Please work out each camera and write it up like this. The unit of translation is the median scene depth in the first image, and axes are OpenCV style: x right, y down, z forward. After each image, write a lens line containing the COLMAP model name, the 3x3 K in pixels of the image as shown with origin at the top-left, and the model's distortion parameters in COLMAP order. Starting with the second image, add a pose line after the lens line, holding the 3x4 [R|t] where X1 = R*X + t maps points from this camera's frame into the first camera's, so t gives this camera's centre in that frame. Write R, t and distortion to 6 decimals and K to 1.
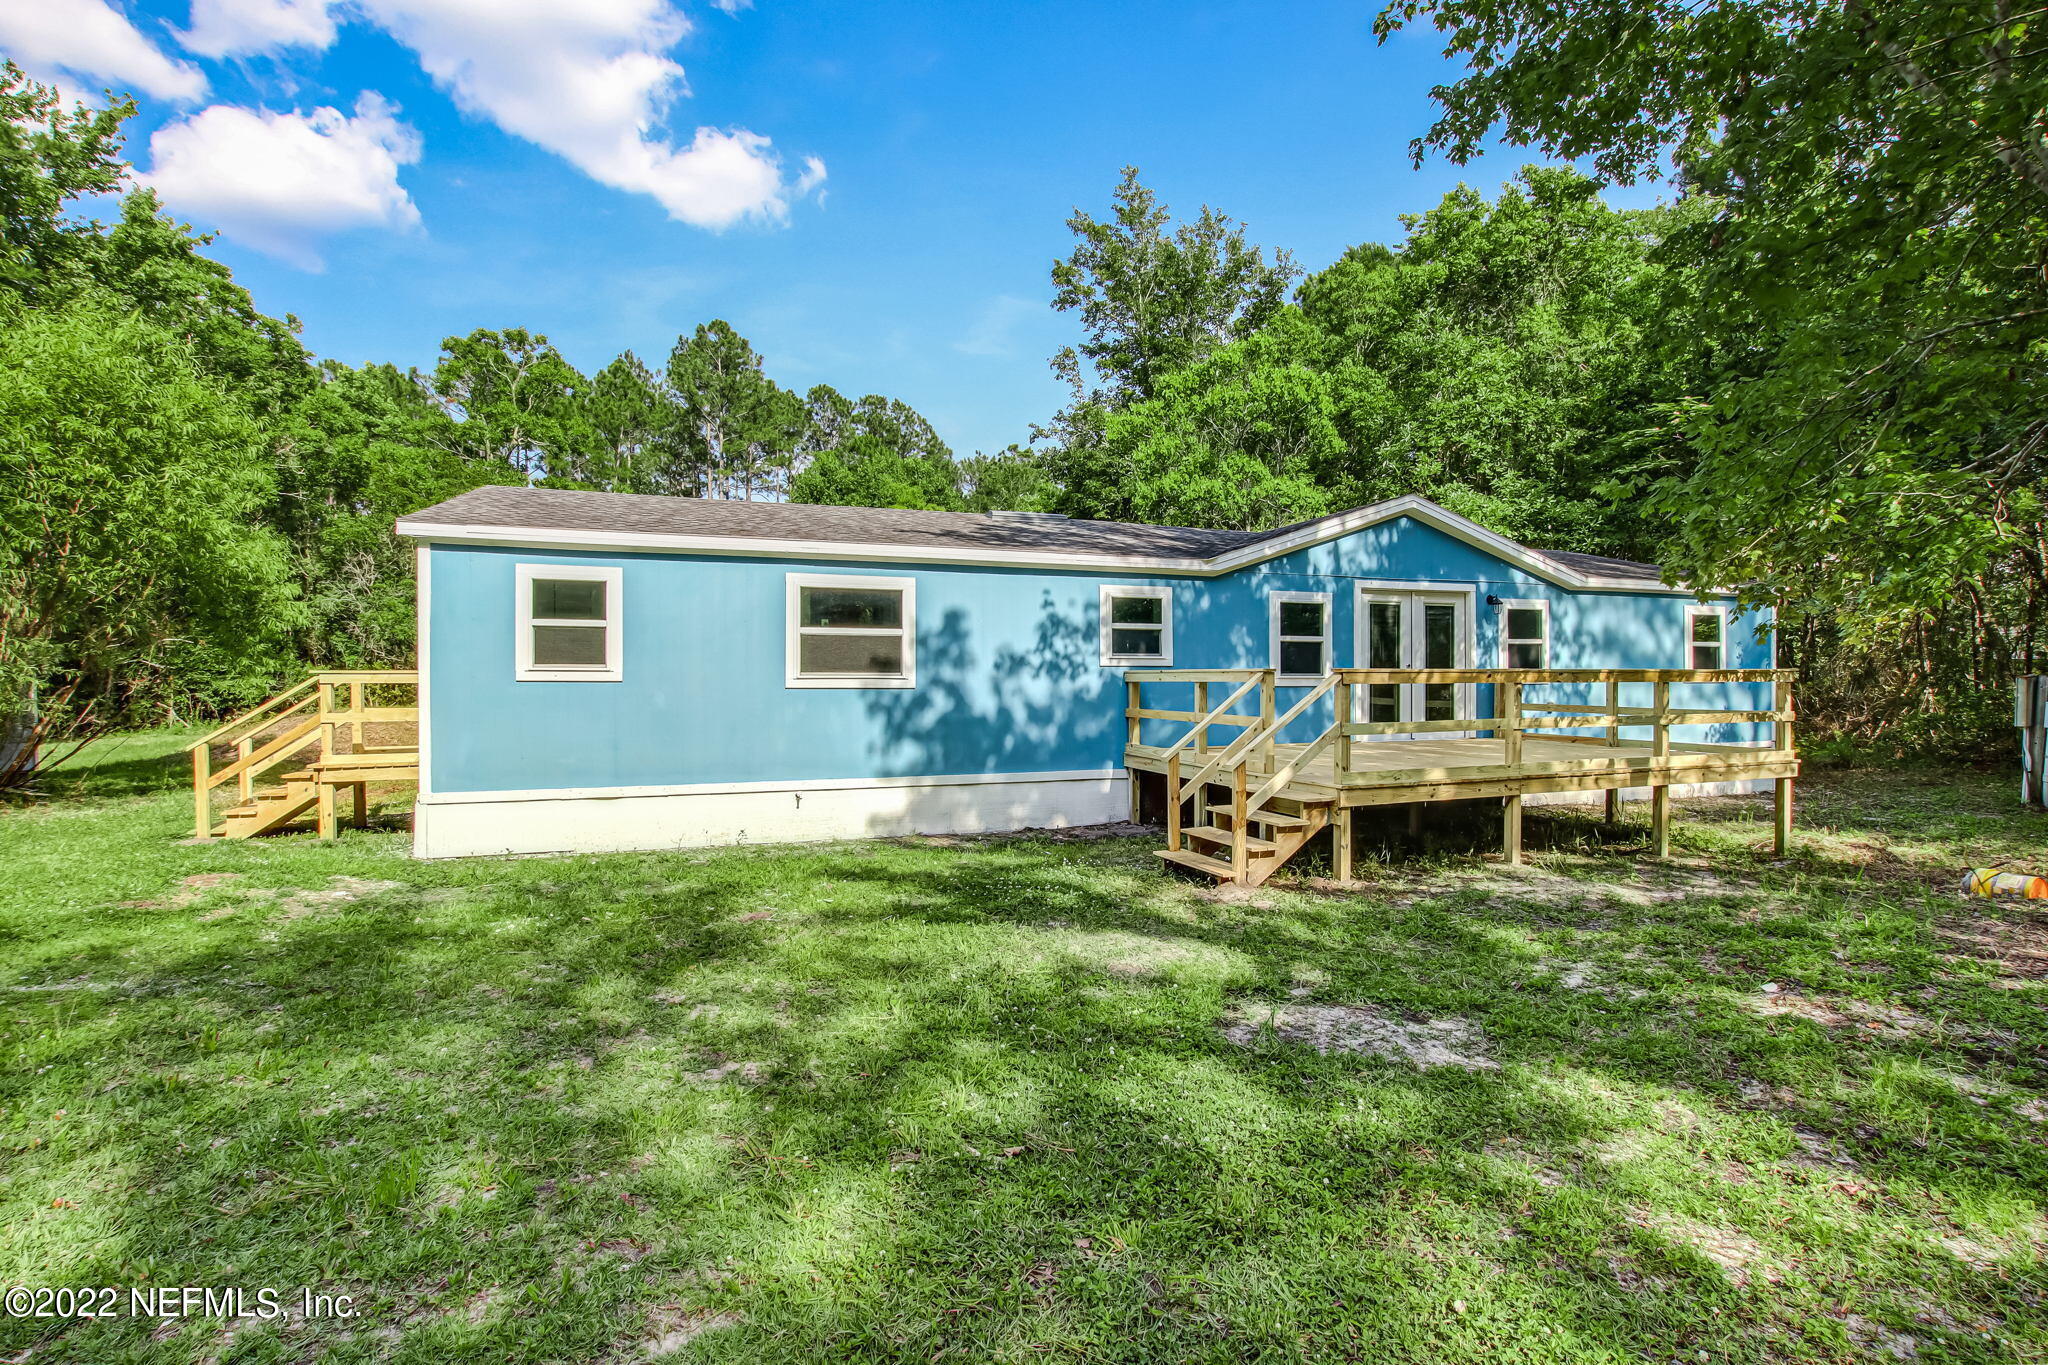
lens RADIAL K [[1003.2, 0, 1024.0], [0, 1003.2, 682.5], [0, 0, 1]] dist [-0.051801, 0.025710]
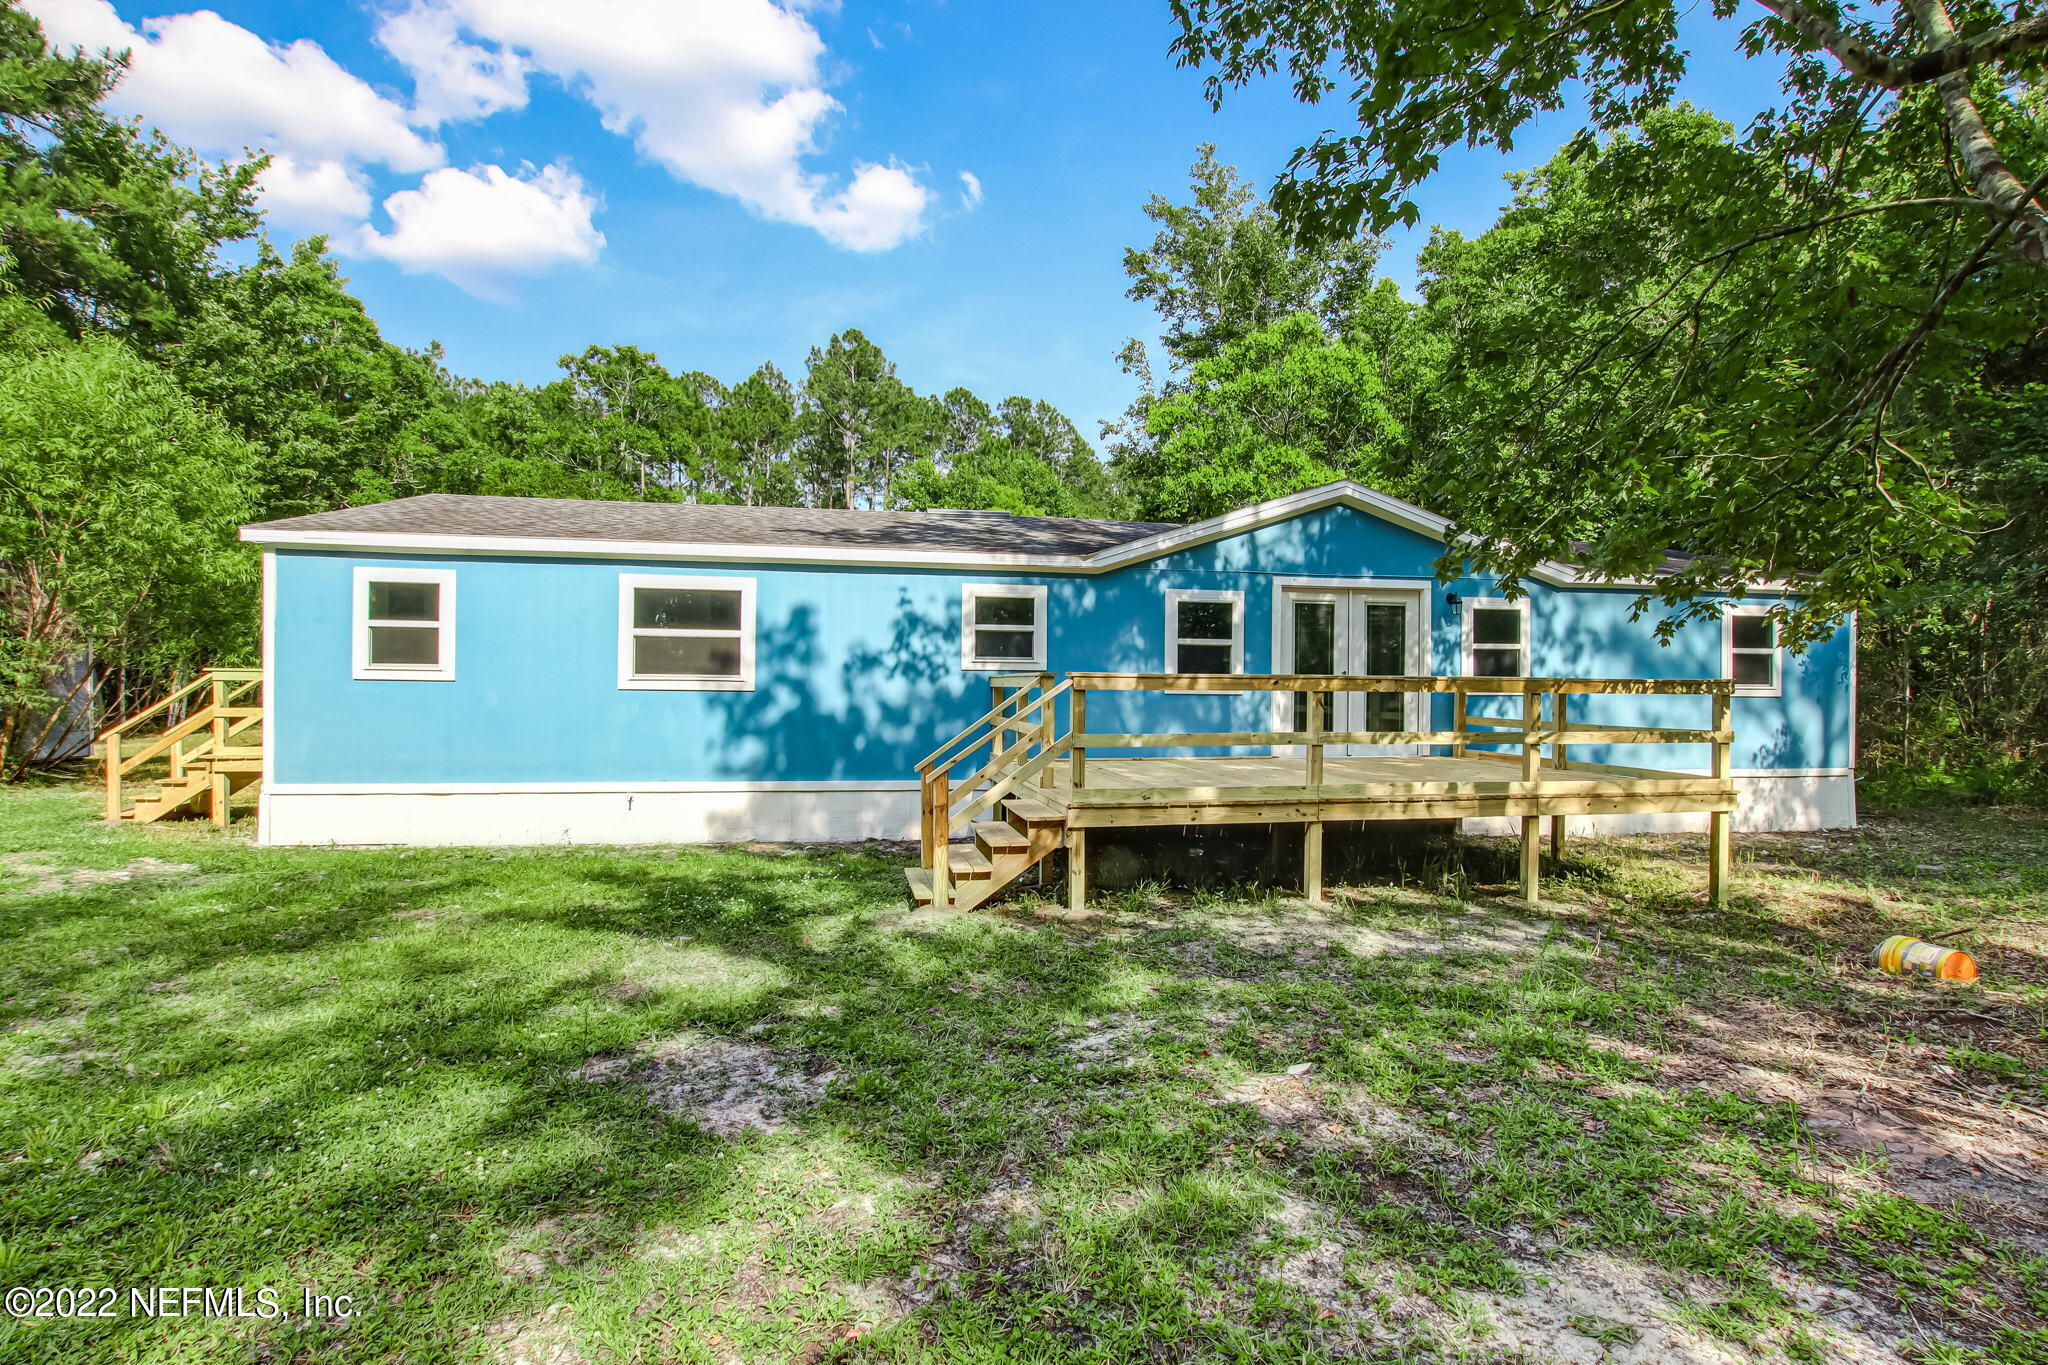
lens RADIAL K [[1019.0, 0, 1107.1], [0, 1019.0, 691.0], [0, 0, 1]] dist [-0.049998, 0.028160]
pose [[0.985632, 0.011242, -0.168530, 0.355567], [-0.010907, 0.999936, 0.002913, -0.000436], [0.168552, -0.001033, 0.985692, 0.072084]]
